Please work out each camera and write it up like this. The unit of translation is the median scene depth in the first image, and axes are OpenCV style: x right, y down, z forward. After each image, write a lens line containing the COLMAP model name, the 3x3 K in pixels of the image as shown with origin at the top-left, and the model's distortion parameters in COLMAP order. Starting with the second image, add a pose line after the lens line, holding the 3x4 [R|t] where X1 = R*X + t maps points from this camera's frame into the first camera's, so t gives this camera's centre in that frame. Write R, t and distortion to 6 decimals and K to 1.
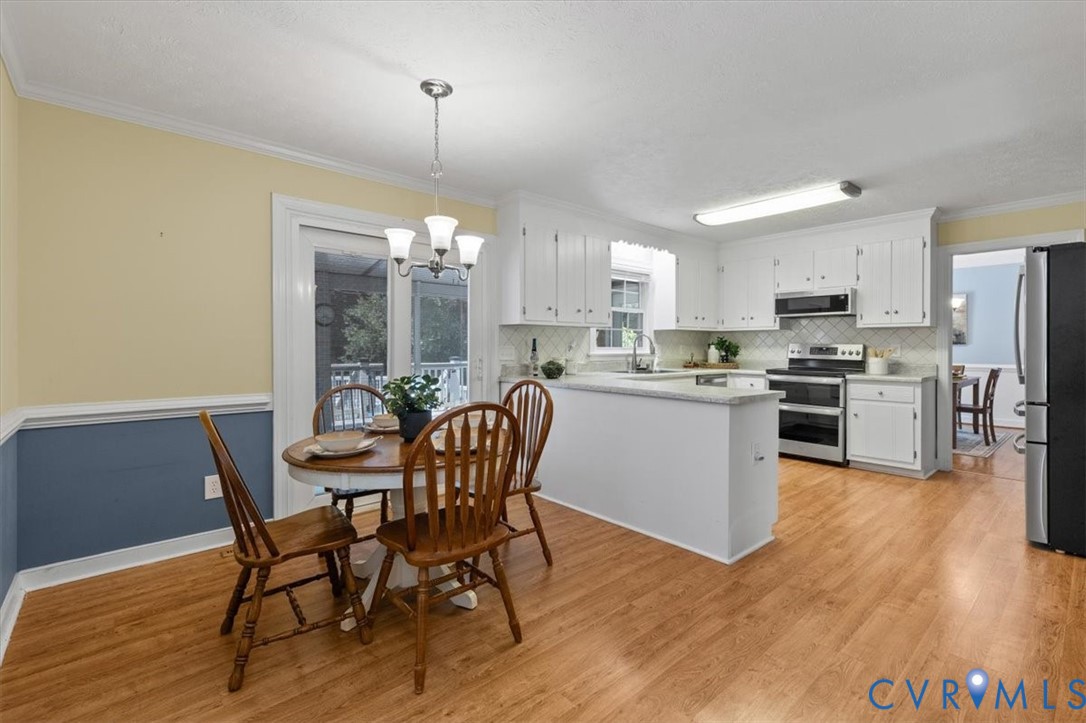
lens RADIAL K [[460.6, 0, 564.4], [0, 460.6, 345.4], [0, 0, 1]] dist [-0.004246, -0.000430]
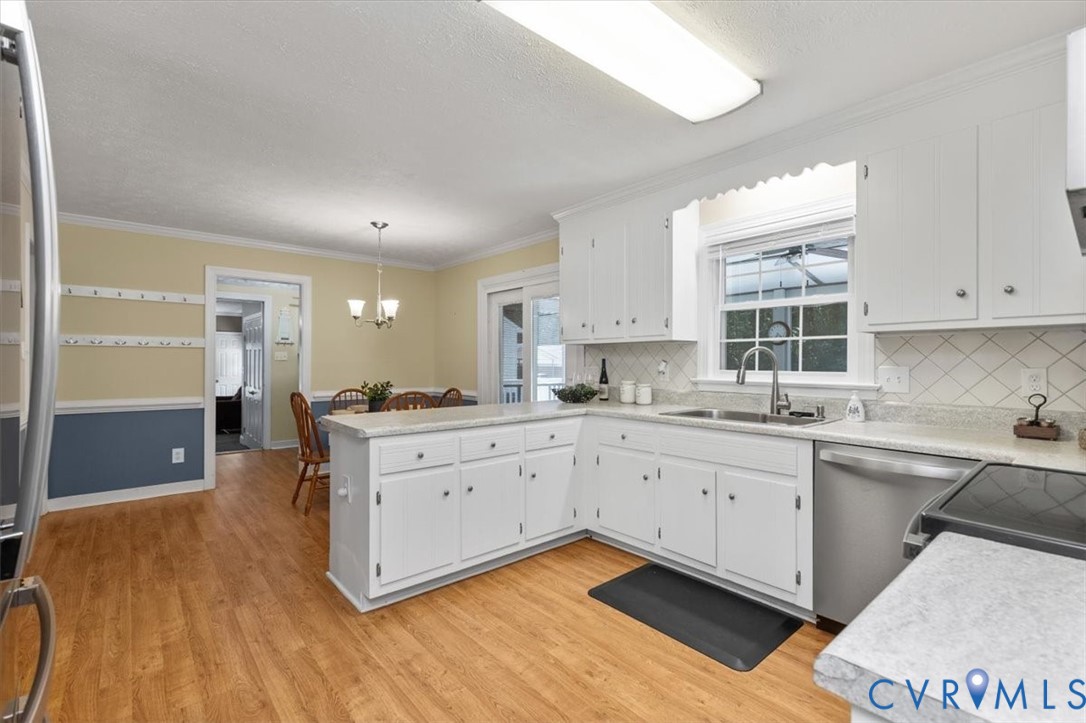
lens RADIAL K [[482.1, 0, 545.5], [0, 482.1, 363.0], [0, 0, 1]] dist [0.007031, -0.000699]
pose [[0.004522, 0.003055, -0.999985, 1.441965], [-0.000035, 0.999995, 0.003055, -0.015825], [0.999990, 0.000021, 0.004522, 1.465071]]
